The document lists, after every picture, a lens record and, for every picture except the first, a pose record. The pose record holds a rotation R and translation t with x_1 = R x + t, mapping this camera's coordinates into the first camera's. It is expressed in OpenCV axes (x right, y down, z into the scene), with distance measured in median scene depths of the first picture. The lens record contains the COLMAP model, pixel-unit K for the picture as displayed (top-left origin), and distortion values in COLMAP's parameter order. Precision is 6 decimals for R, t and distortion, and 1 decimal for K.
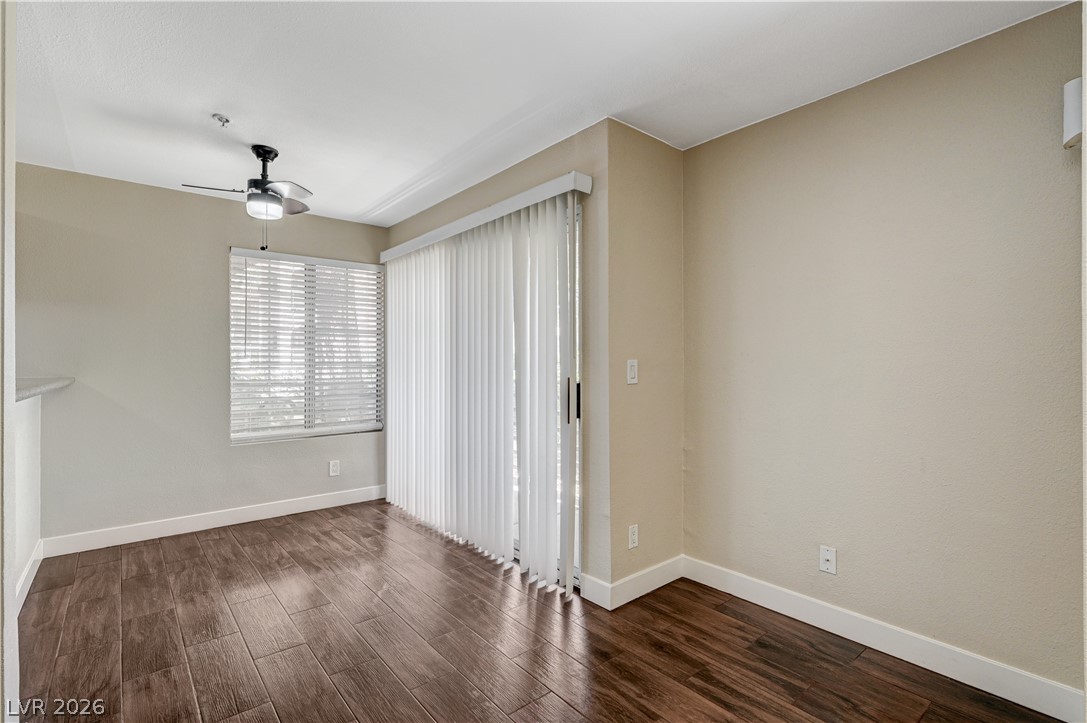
lens RADIAL K [[492.7, 0, 531.9], [0, 492.7, 362.8], [0, 0, 1]] dist [0.008775, -0.001446]
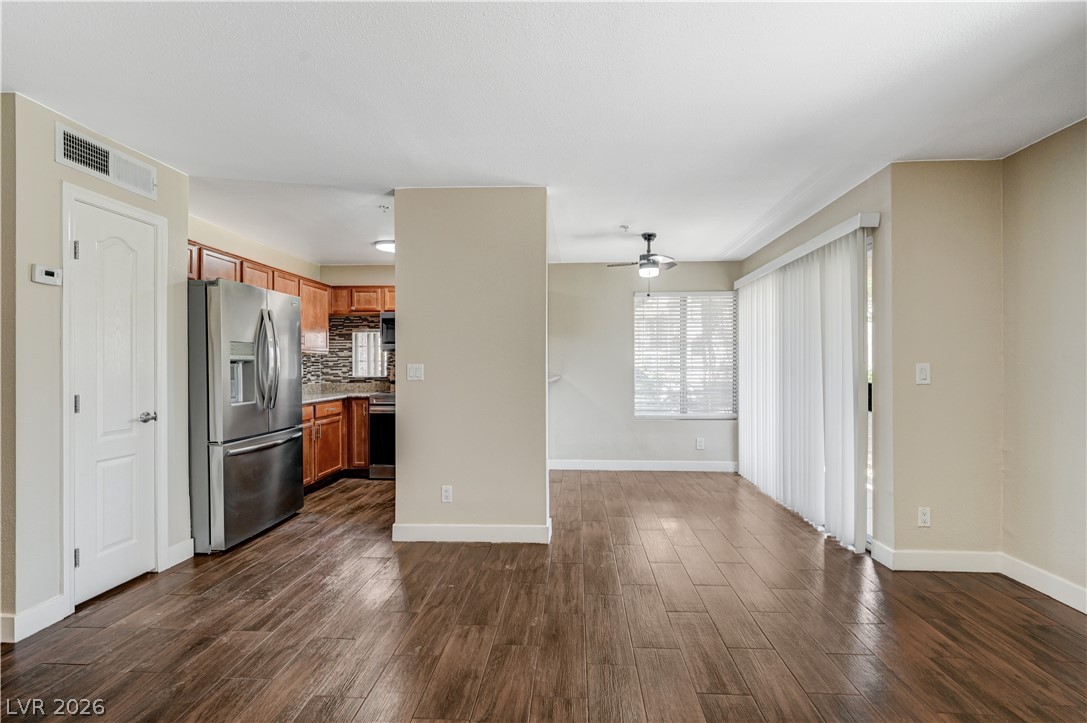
lens RADIAL K [[492.7, 0, 546.9], [0, 492.7, 367.6], [0, 0, 1]] dist [0.008775, -0.001446]
pose [[0.726478, 0.000967, -0.687190, 0.327195], [0.001074, 0.999996, 0.002543, -0.000681], [0.687189, -0.002586, 0.726474, -0.402763]]
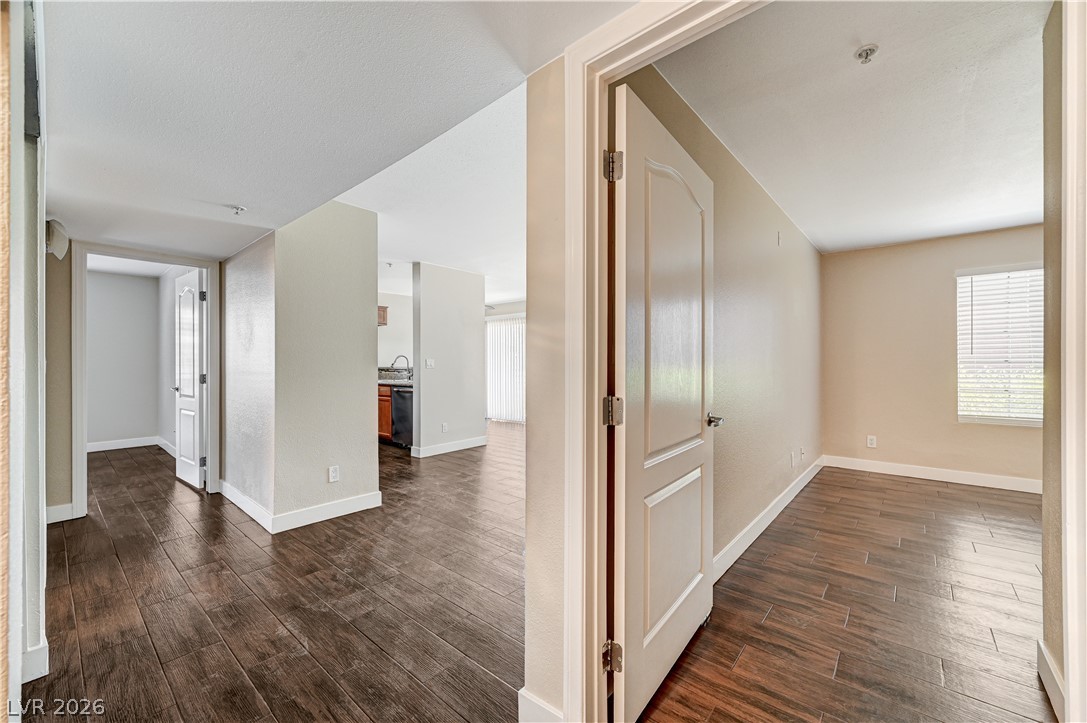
lens RADIAL K [[426.6, 0, 549.8], [0, 426.6, 362.8], [0, 0, 1]] dist [0.001840, 0.000232]
pose [[0.984869, -0.003738, 0.173261, -0.547803], [0.004284, 0.999987, -0.002778, 0.017800], [-0.173248, 0.003479, 0.984872, -1.737775]]
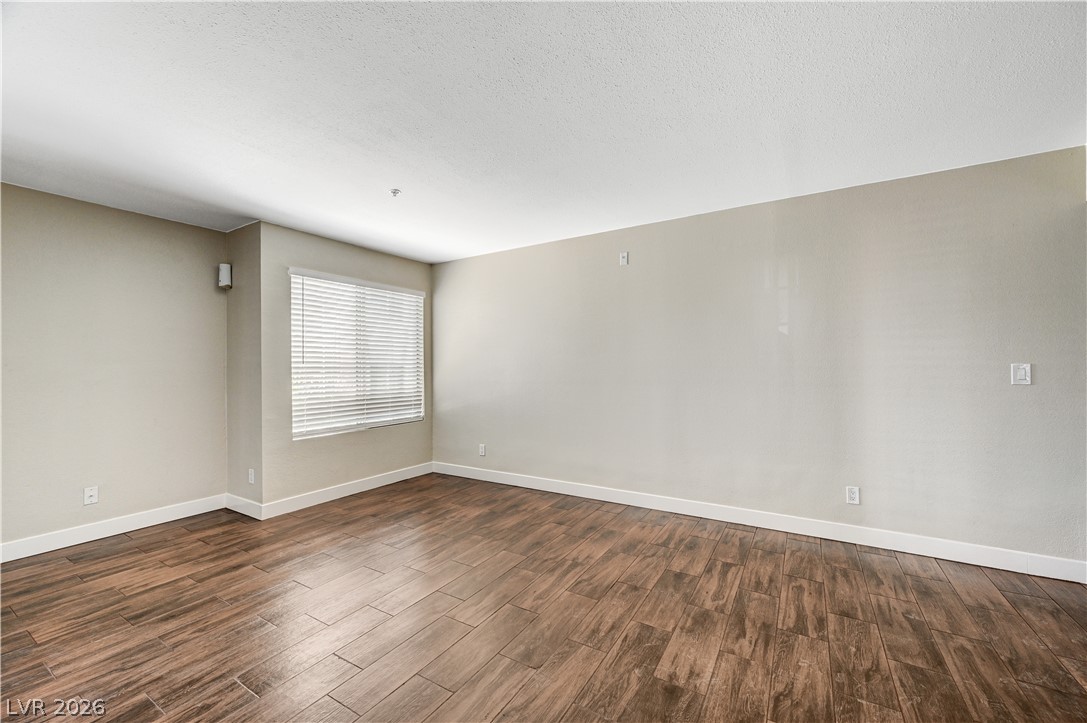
lens RADIAL K [[426.6, 0, 545.5], [0, 426.6, 366.8], [0, 0, 1]] dist [0.001840, 0.000232]
pose [[-0.323920, -0.000167, 0.946084, -0.930375], [0.010213, 0.999941, 0.003673, -0.004044], [-0.946029, 0.010852, -0.323900, 0.043220]]
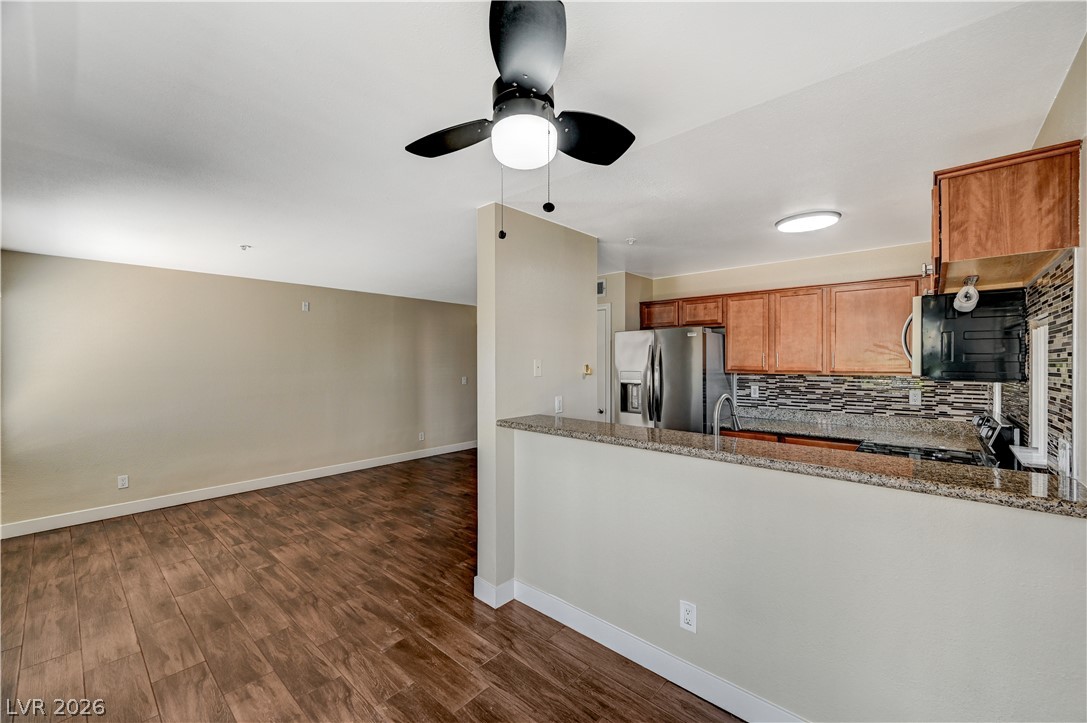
lens RADIAL K [[426.6, 0, 542.5], [0, 426.6, 363.2], [0, 0, 1]] dist [0.001840, 0.000232]
pose [[-0.988865, 0.000407, -0.148812, -0.494761], [-0.000197, 0.999992, 0.004044, -0.093941], [0.148813, 0.004029, -0.988857, 1.421684]]
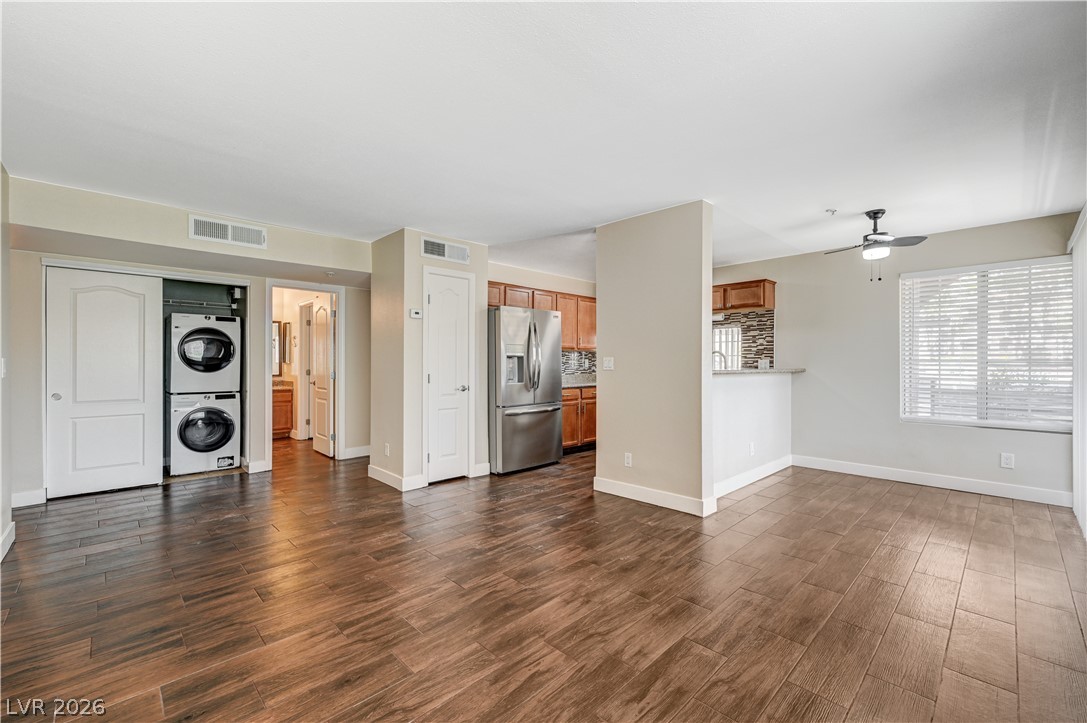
lens RADIAL K [[453.3, 0, 546.5], [0, 453.3, 363.6], [0, 0, 1]] dist [-0.002284, -0.000499]
pose [[0.078786, 0.001370, -0.996891, 0.701518], [-0.001091, 0.999999, 0.001288, 0.010650], [0.996891, 0.000986, 0.078787, -0.055781]]
